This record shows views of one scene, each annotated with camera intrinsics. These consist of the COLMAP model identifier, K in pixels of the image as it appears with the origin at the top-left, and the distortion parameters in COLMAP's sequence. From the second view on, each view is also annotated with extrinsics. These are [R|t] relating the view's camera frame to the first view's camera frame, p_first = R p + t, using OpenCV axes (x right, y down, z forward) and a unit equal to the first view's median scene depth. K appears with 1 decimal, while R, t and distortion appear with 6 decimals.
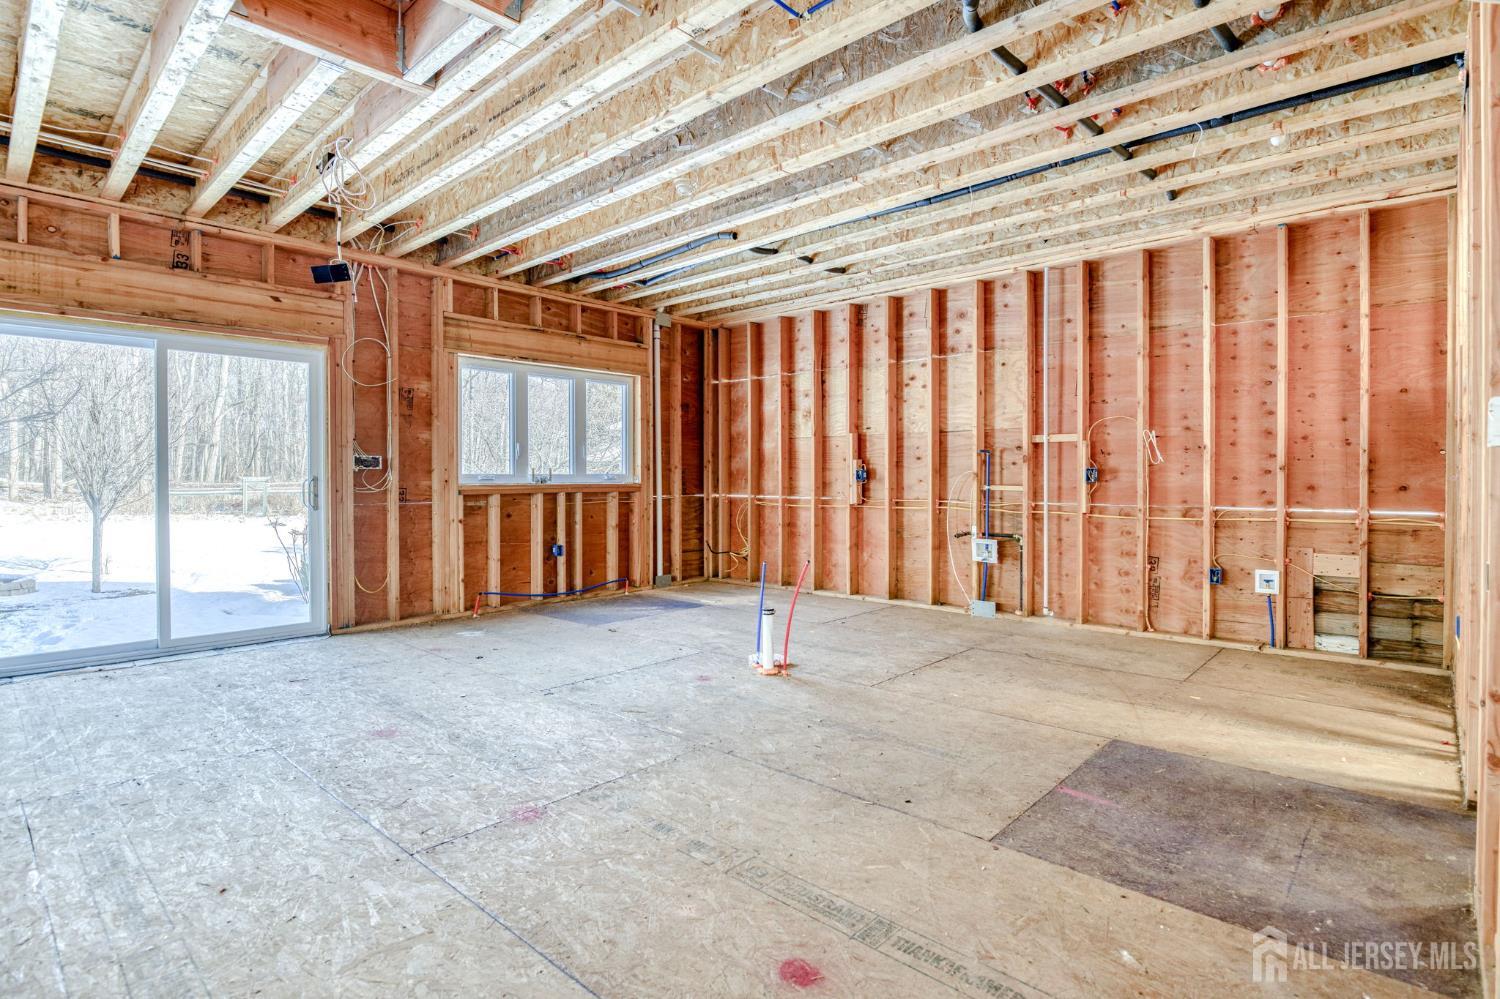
lens RADIAL K [[747.2, 0, 750.3], [0, 747.2, 493.7], [0, 0, 1]] dist [-0.013376, -0.002642]
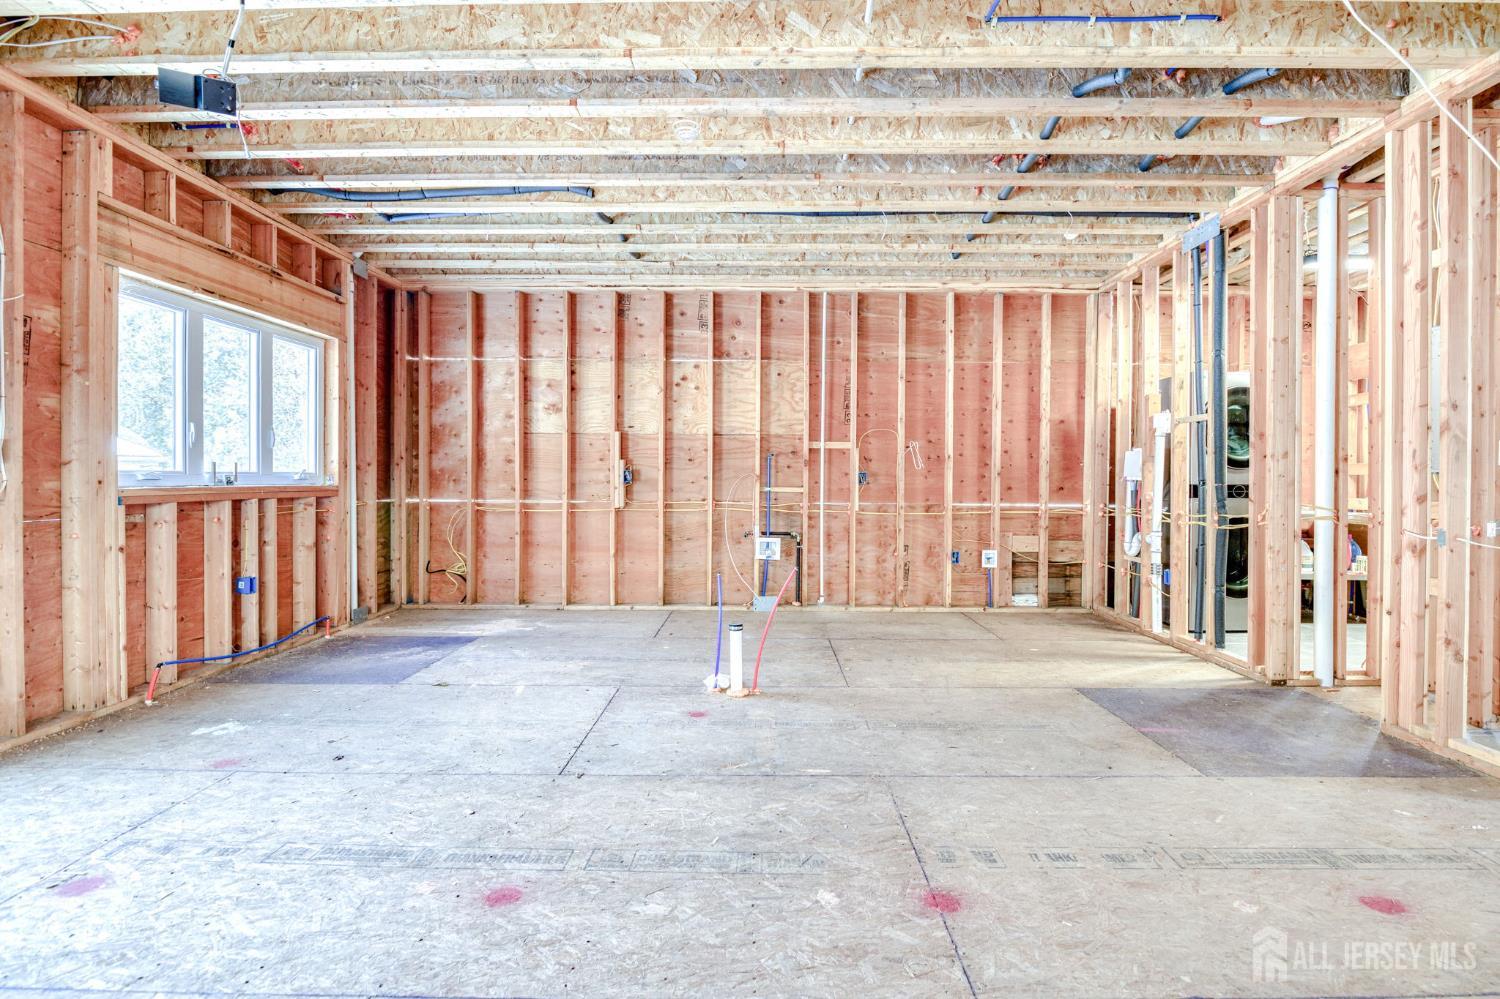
lens RADIAL K [[747.2, 0, 748.1], [0, 747.2, 491.2], [0, 0, 1]] dist [-0.013376, -0.002642]
pose [[0.747890, -0.005476, 0.663800, -0.406282], [0.009159, 0.999956, -0.002071, -0.003265], [-0.663759, 0.007629, 0.747907, 0.224120]]
